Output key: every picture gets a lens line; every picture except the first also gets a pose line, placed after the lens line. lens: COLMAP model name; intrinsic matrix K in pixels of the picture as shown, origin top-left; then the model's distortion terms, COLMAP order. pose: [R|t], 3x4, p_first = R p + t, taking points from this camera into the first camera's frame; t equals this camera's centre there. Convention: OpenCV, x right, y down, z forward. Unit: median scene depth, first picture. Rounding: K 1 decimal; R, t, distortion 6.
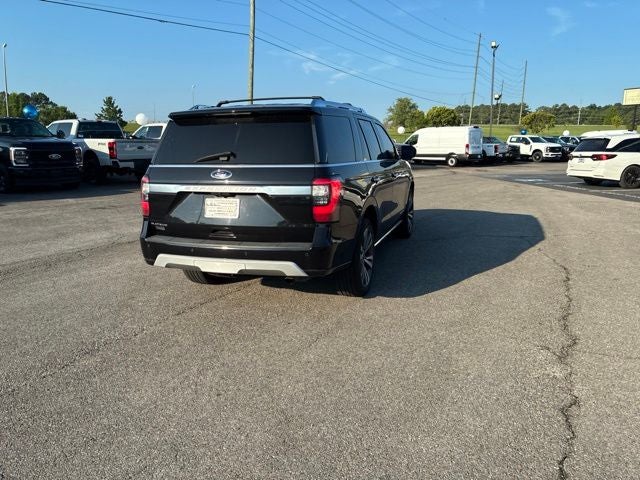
lens RADIAL K [[486.5, 0, 320.0], [0, 486.5, 240.0], [0, 0, 1]] dist [0.057676, -0.075804]
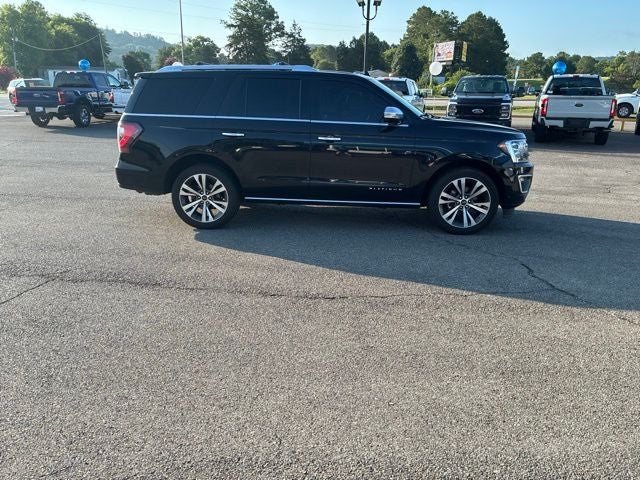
lens RADIAL K [[487.7, 0, 317.9], [0, 487.7, 239.0], [0, 0, 1]] dist [0.059809, -0.078300]
pose [[0.254026, 0.281789, -0.925238, 0.987430], [-0.203640, 0.950756, 0.233651, -0.156767], [0.945516, 0.129062, 0.298901, 0.697967]]
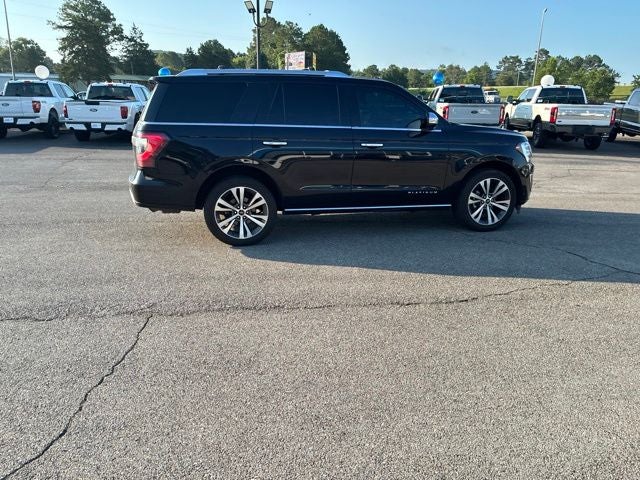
lens RADIAL K [[489.1, 0, 316.0], [0, 489.1, 245.7], [0, 0, 1]] dist [0.064213, -0.081307]
pose [[0.527703, 0.244917, -0.813354, 0.839552], [-0.181519, 0.967927, 0.173692, -0.088699], [0.829807, 0.055981, 0.555235, 0.401207]]
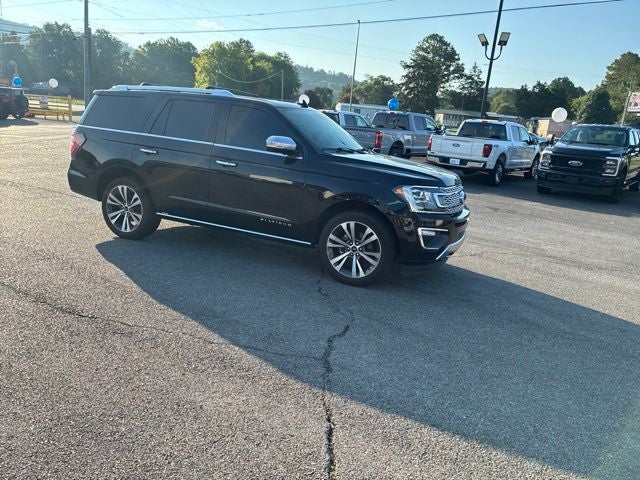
lens RADIAL K [[487.7, 0, 317.9], [0, 487.7, 239.0], [0, 0, 1]] dist [0.059809, -0.078300]
pose [[-0.097731, 0.225922, -0.969231, 0.976597], [-0.276016, 0.929535, 0.244501, -0.256422], [0.956172, 0.291418, -0.028486, 1.164316]]
